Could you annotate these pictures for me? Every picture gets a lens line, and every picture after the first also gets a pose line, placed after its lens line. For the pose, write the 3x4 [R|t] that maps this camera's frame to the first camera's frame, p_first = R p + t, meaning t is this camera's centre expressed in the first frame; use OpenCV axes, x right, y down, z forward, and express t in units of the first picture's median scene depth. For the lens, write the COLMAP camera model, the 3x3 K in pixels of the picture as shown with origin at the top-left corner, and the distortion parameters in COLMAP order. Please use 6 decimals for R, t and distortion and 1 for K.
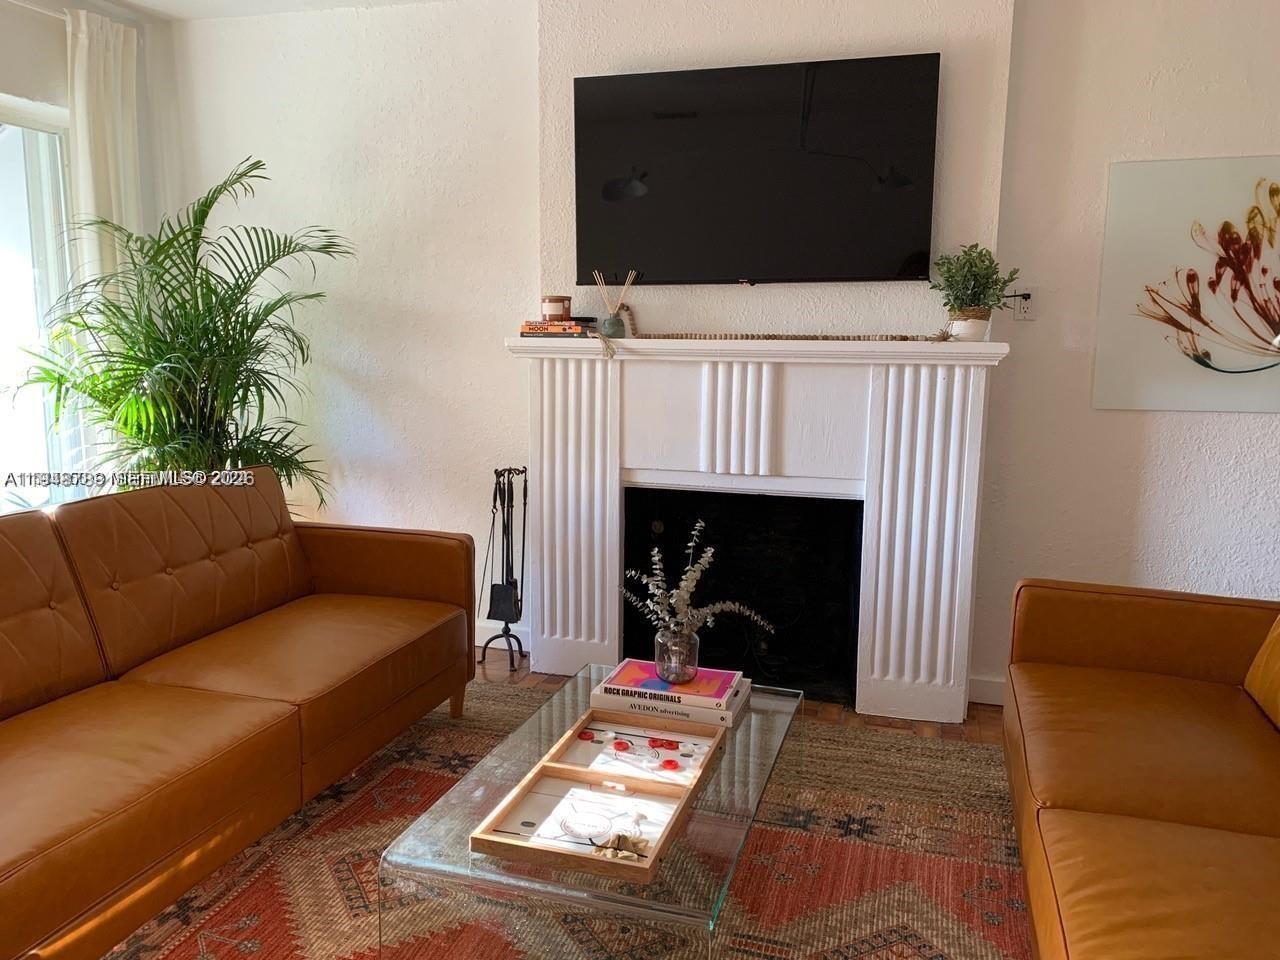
lens RADIAL K [[980.0, 0, 625.3], [0, 980.0, 491.6], [0, 0, 1]] dist [0.008084, -0.013126]
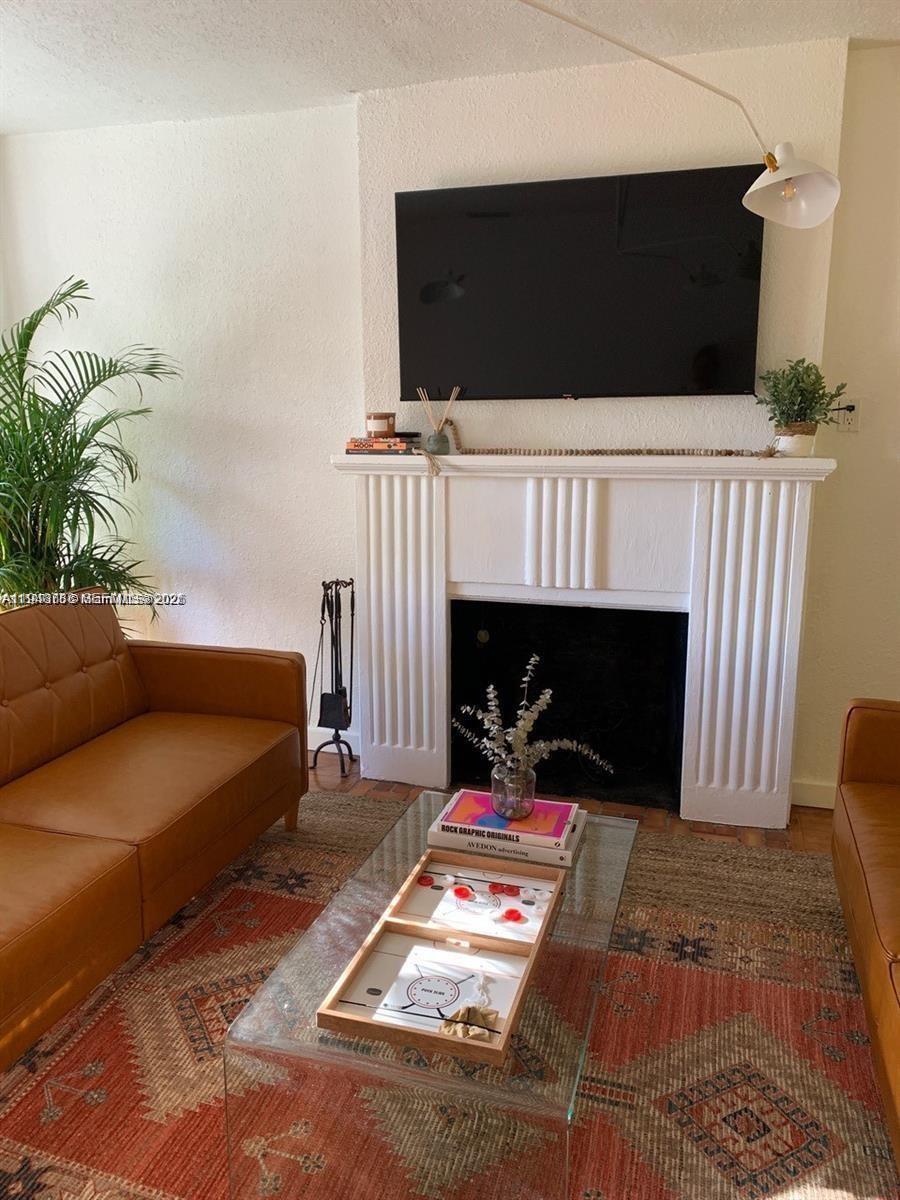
lens RADIAL K [[918.7, 0, 432.4], [0, 918.7, 598.0], [0, 0, 1]] dist [0.008084, -0.013126]
pose [[0.999874, -0.015125, -0.004882, -0.017419], [0.015318, 0.998991, 0.042214, -0.054384], [0.004238, -0.042284, 0.999097, 0.055028]]
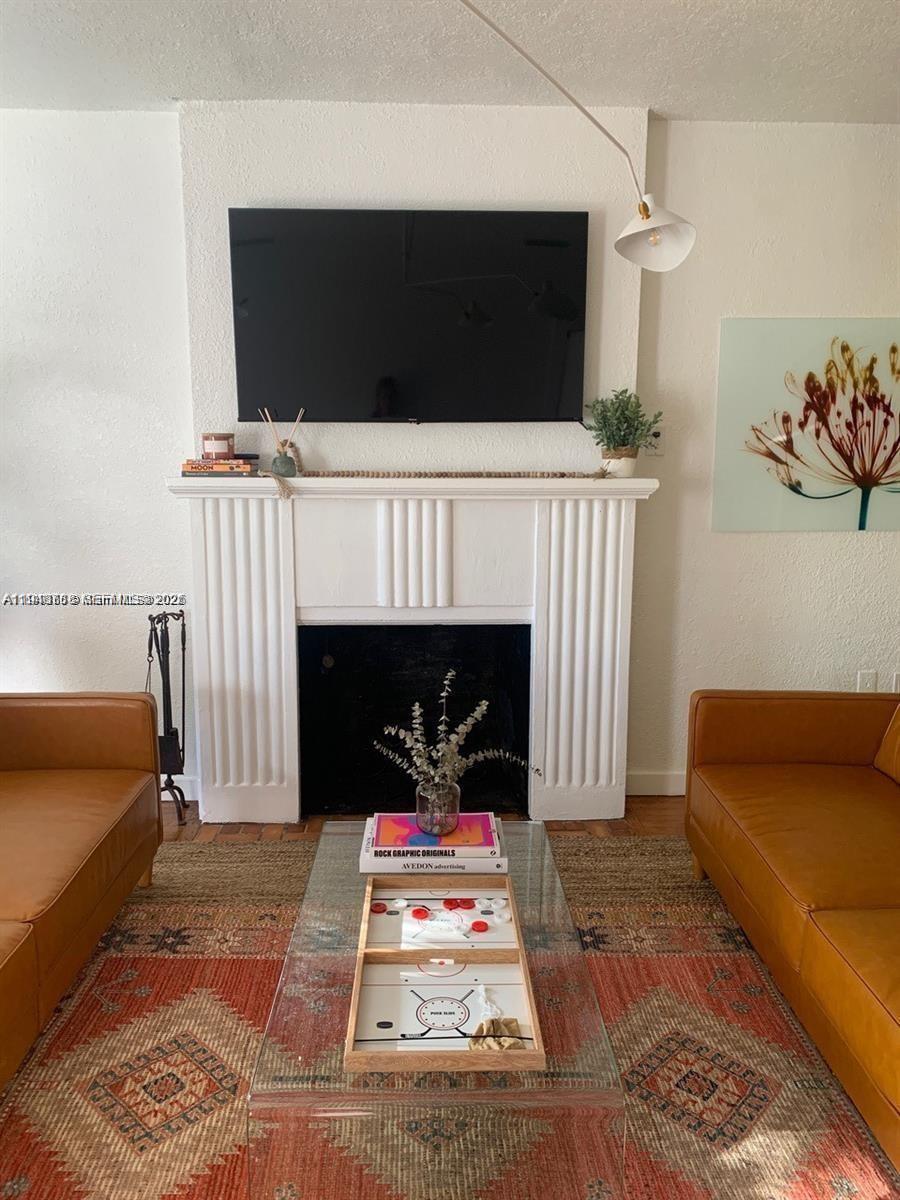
lens RADIAL K [[917.4, 0, 450.0], [0, 917.4, 600.0], [0, 0, 1]] dist [0.010865, -0.014866]
pose [[0.946251, -0.062725, 0.317293, -0.171054], [0.058058, 0.998021, 0.024152, -0.051526], [-0.318180, -0.004432, 0.948020, 0.081039]]
